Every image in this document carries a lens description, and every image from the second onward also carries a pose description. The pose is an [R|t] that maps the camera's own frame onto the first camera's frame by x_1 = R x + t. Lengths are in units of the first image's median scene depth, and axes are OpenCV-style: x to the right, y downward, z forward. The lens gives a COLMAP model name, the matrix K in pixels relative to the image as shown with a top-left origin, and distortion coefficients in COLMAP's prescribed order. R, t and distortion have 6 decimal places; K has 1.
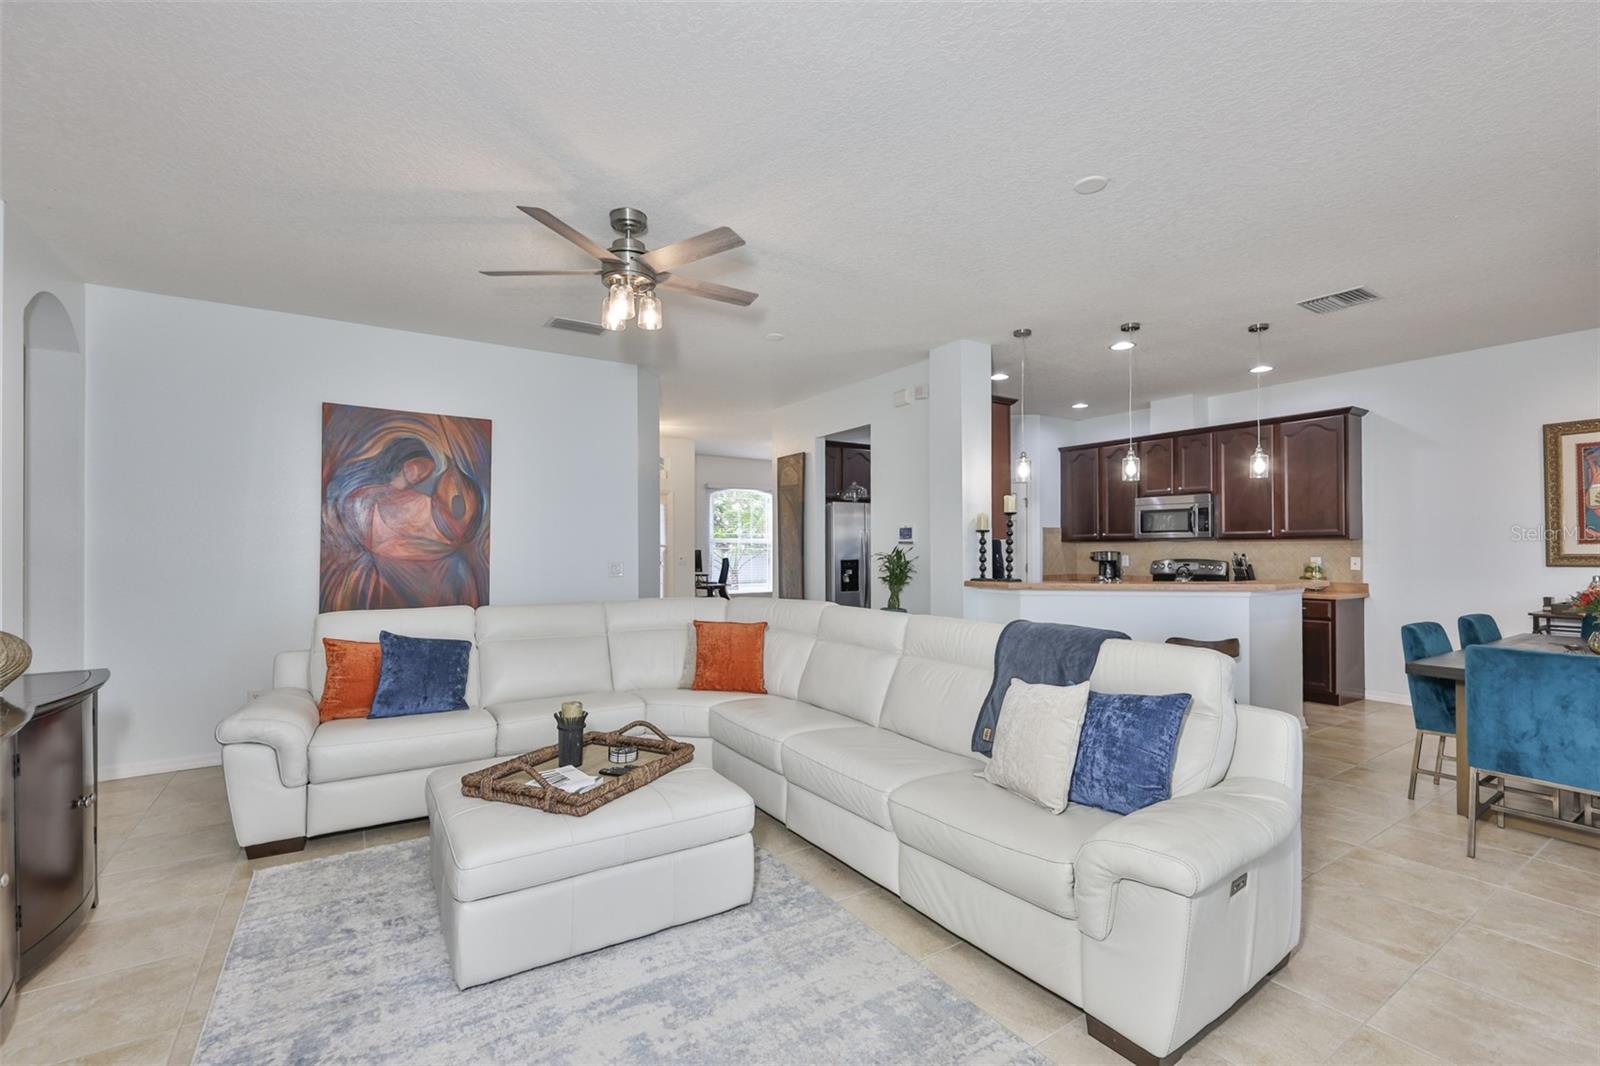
lens RADIAL K [[687.6, 0, 800.7], [0, 687.6, 546.4], [0, 0, 1]] dist [-0.003351, -0.001648]
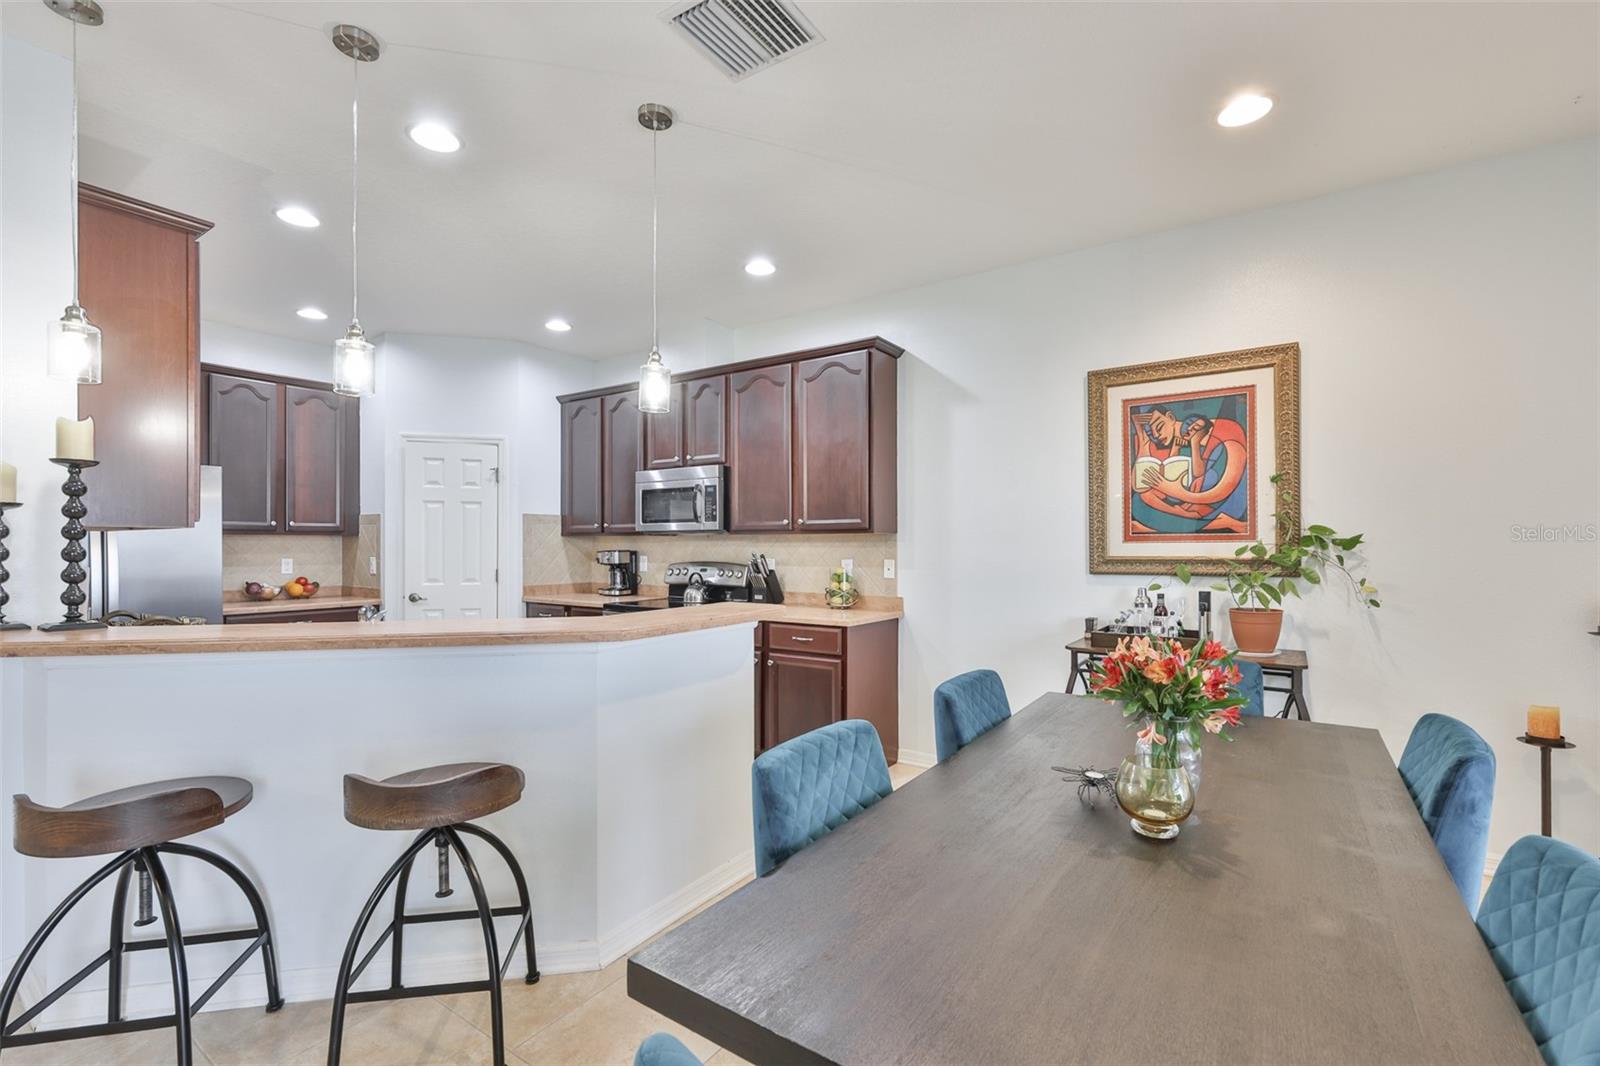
lens RADIAL K [[687.6, 0, 812.1], [0, 687.6, 544.2], [0, 0, 1]] dist [-0.003351, -0.001648]
pose [[0.921309, 0.001181, 0.388829, 0.552311], [-0.002765, 0.999990, 0.003514, -0.002782], [-0.388821, -0.004313, 0.921303, 0.460084]]
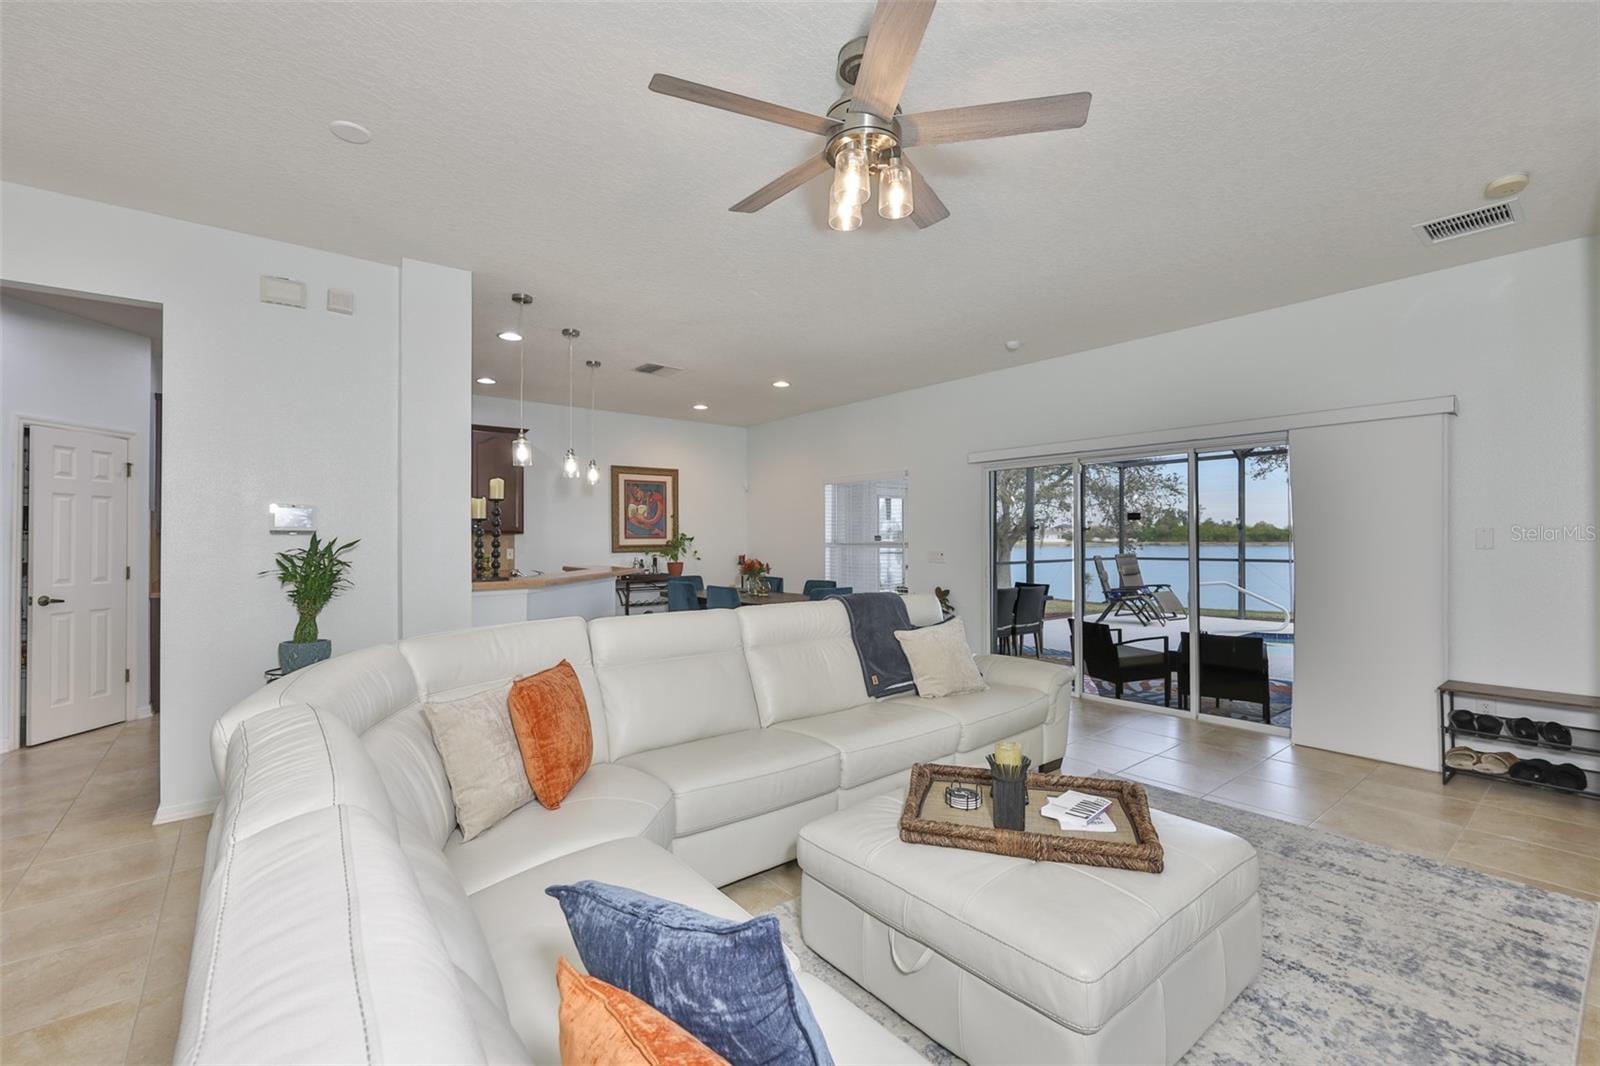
lens RADIAL K [[687.6, 0, 805.7], [0, 687.6, 531.9], [0, 0, 1]] dist [-0.003351, -0.001648]
pose [[-0.098933, 0.014194, 0.994993, -0.575156], [0.000025, 0.999898, -0.014261, 0.003309], [-0.995094, -0.001387, -0.098923, 0.702540]]
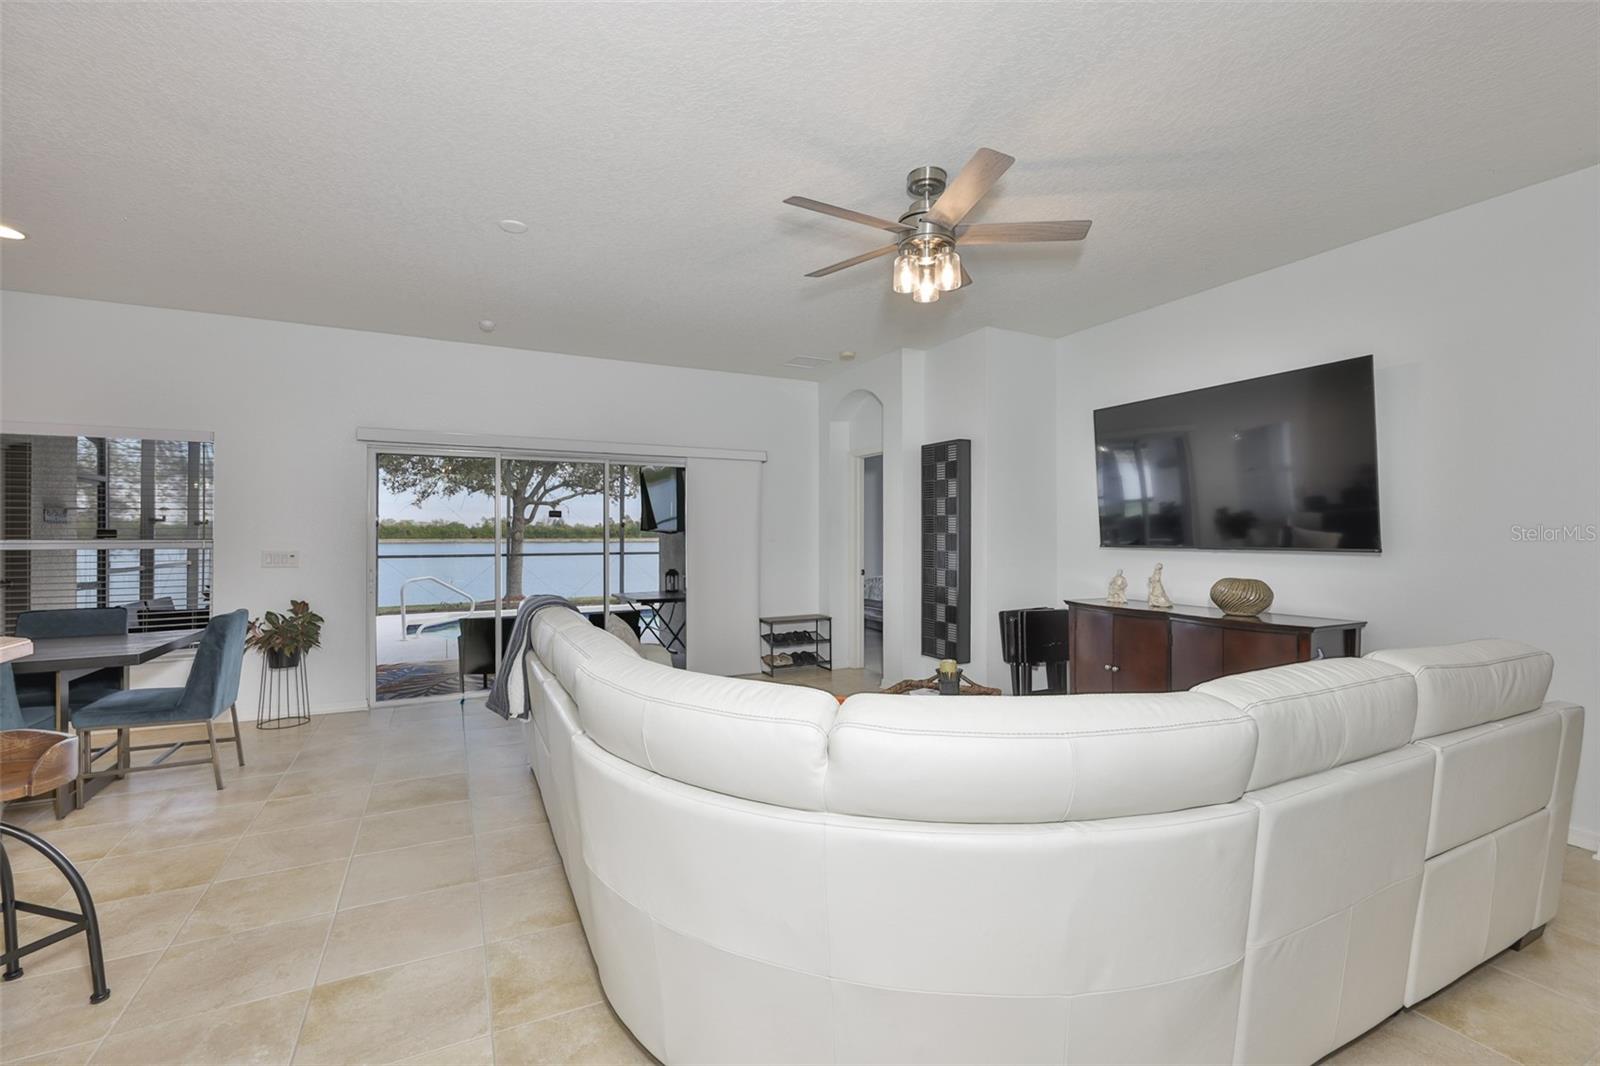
lens RADIAL K [[687.6, 0, 799.3], [0, 687.6, 534.3], [0, 0, 1]] dist [-0.003351, -0.001648]
pose [[-0.993937, 0.004874, 0.109841, -0.106560], [0.004513, 0.999984, -0.003539, 0.002334], [-0.109857, -0.003022, -0.993943, 1.212859]]
